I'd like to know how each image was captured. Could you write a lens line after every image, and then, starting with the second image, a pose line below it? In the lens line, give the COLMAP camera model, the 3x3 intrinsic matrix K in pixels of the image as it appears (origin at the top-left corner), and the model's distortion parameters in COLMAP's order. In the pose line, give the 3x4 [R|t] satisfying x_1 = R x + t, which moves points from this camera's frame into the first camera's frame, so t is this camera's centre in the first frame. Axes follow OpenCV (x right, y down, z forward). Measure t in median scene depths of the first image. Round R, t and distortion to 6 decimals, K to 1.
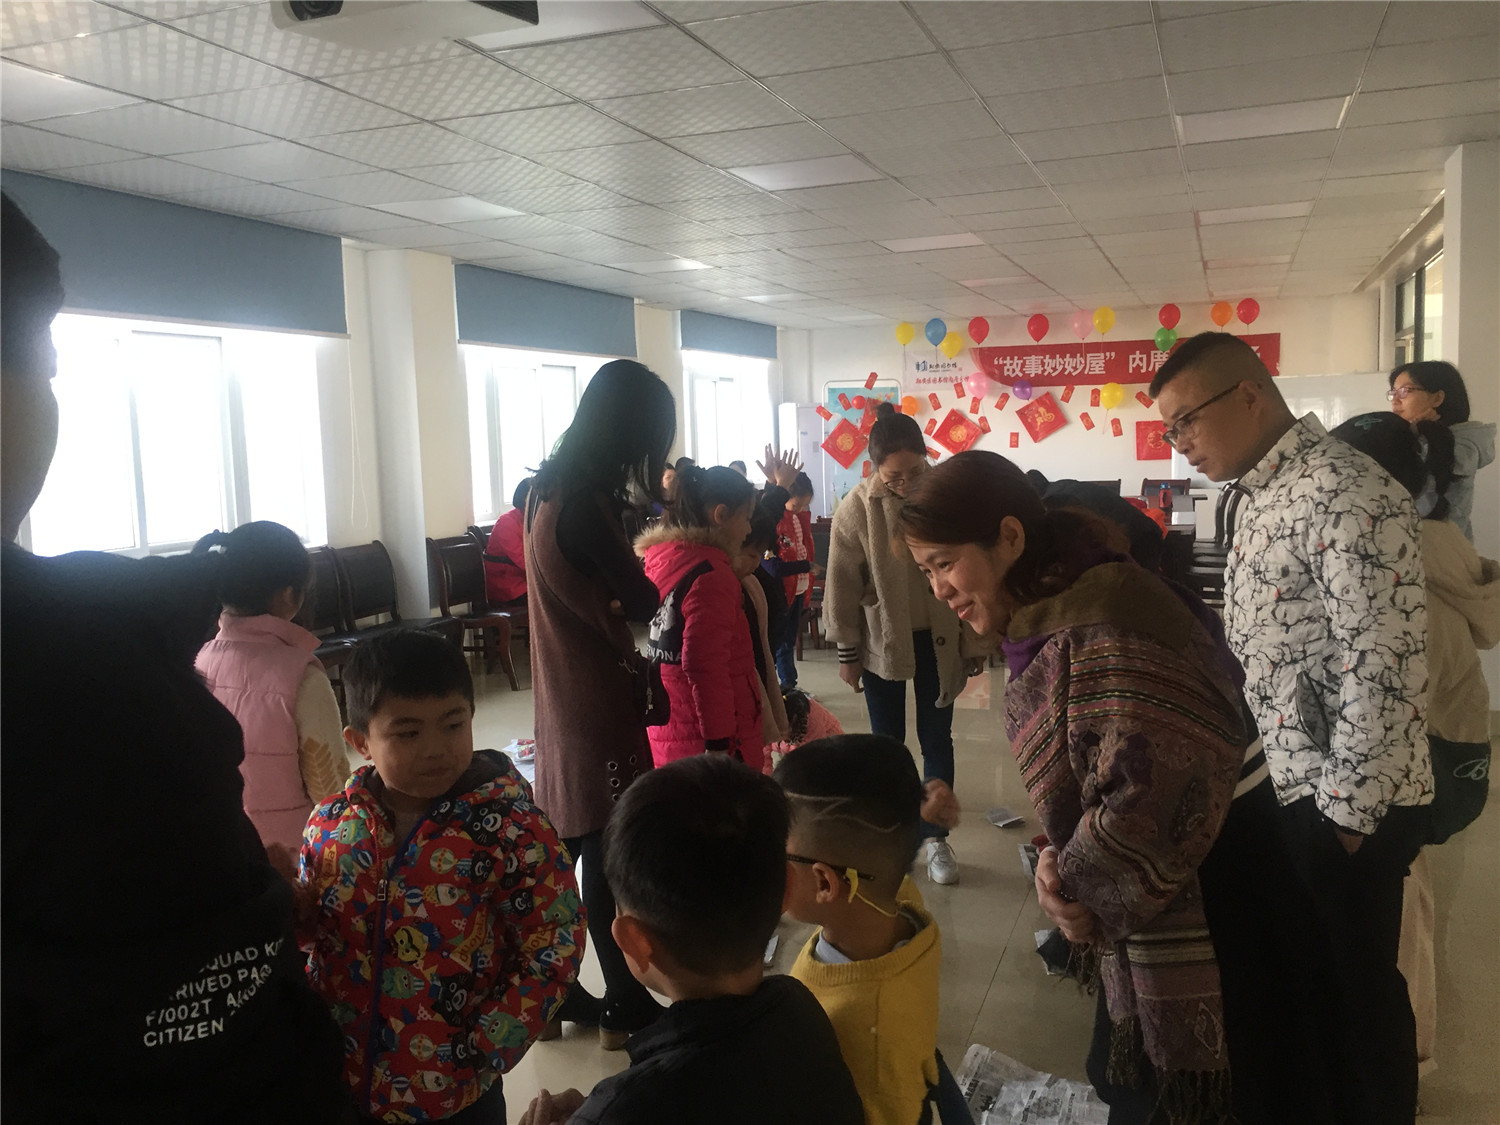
lens RADIAL K [[1272.4, 0, 750.0], [0, 1272.4, 562.5], [0, 0, 1]] dist [0.081026, -0.117700]
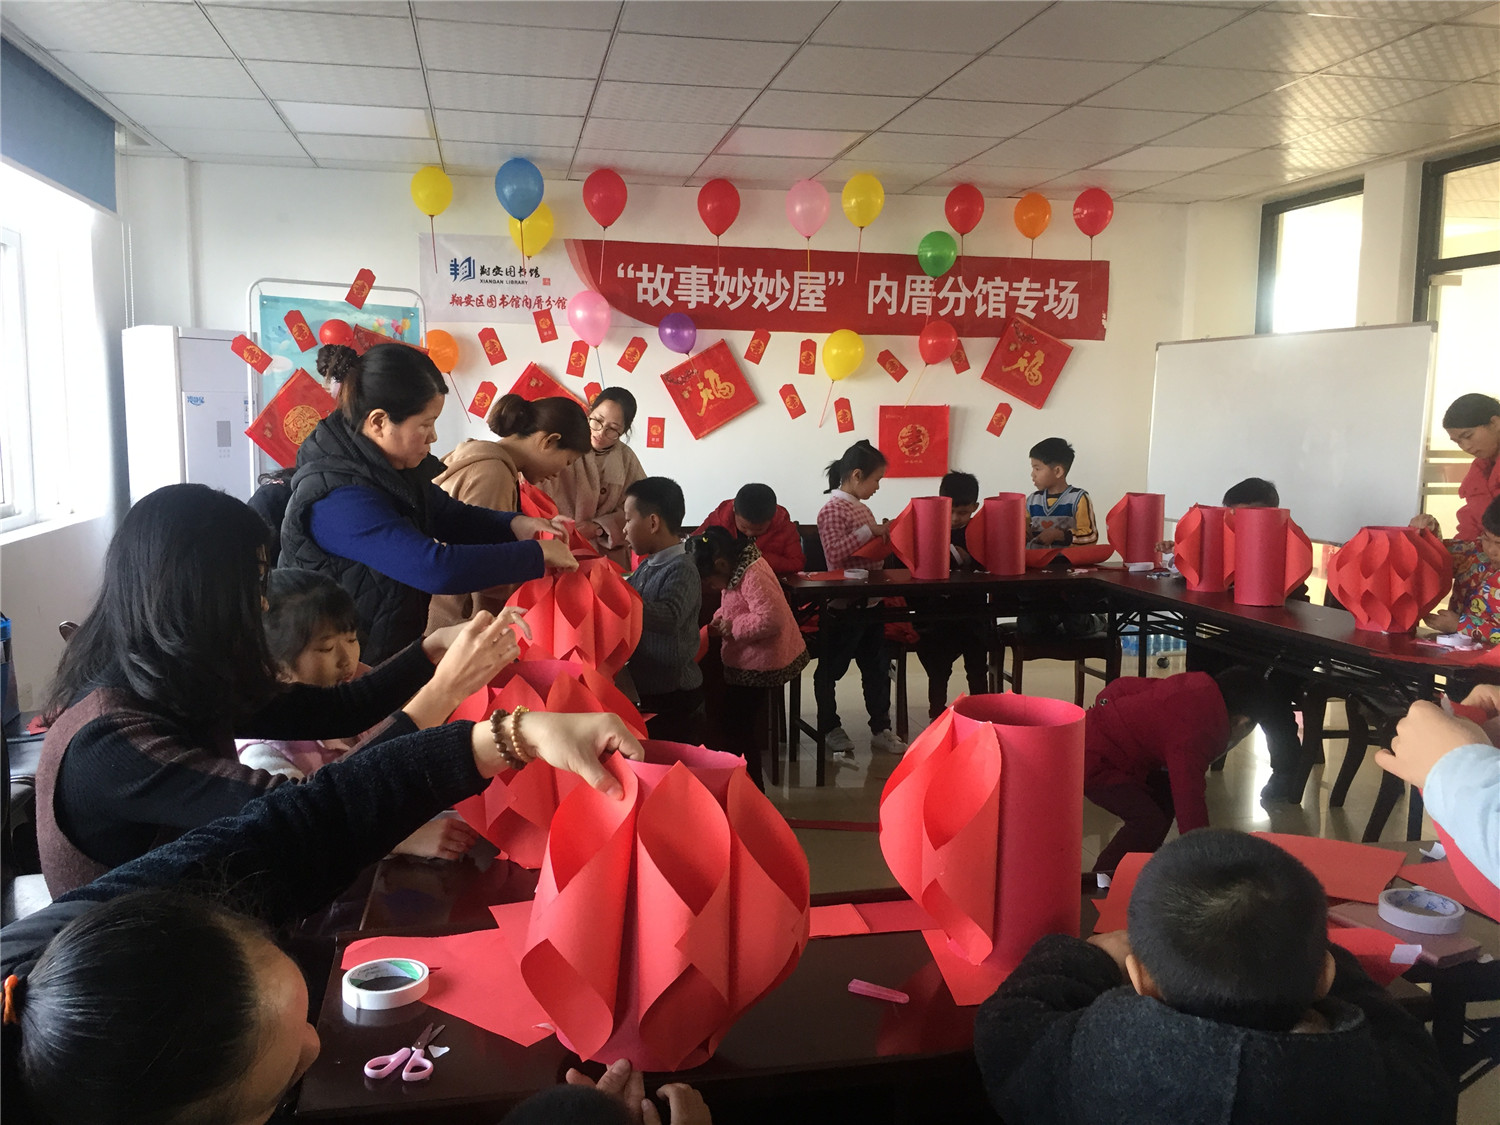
lens RADIAL K [[1261.2, 0, 750.0], [0, 1261.2, 562.5], [0, 0, 1]] dist [0.045697, -0.008445]
pose [[0.849021, -0.027266, 0.527655, -0.025323], [0.019258, 0.999601, 0.020666, -0.054761], [-0.528008, -0.007385, 0.849207, 0.562647]]
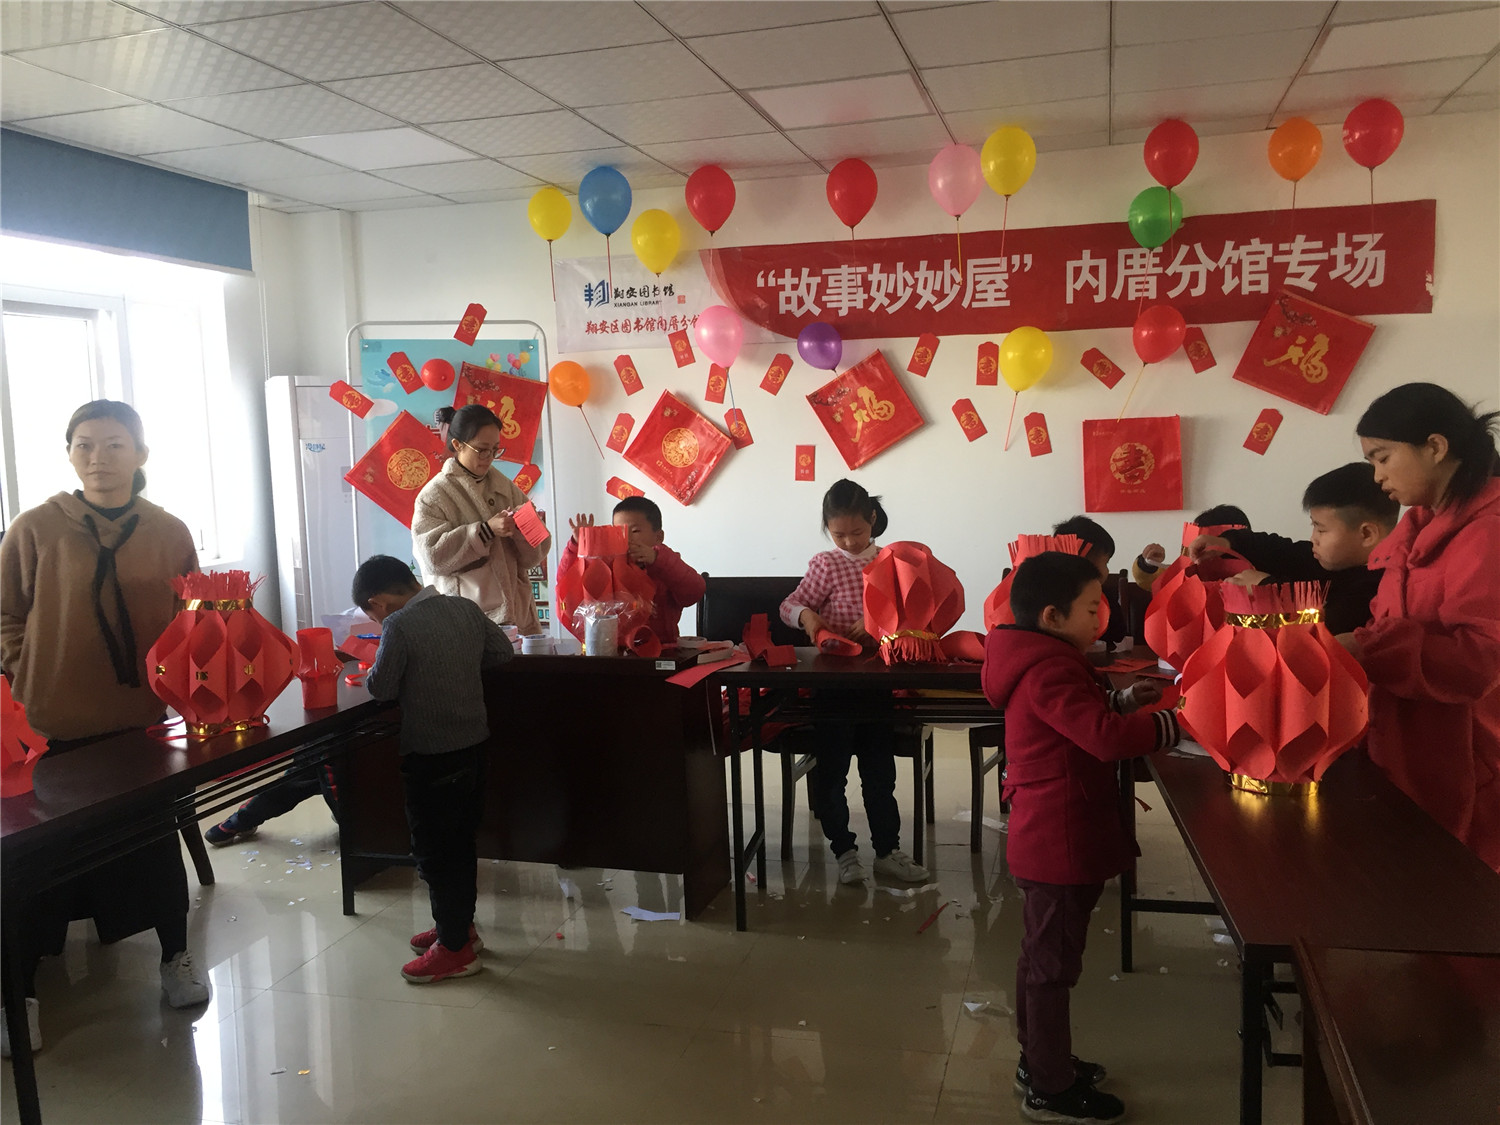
lens RADIAL K [[1261.2, 0, 750.0], [0, 1261.2, 562.5], [0, 0, 1]] dist [0.045697, -0.008445]
pose [[0.996141, -0.011574, 0.087000, 0.151855], [0.011481, 0.999933, 0.001573, -0.063678], [-0.087012, -0.000568, 0.996207, 0.580956]]
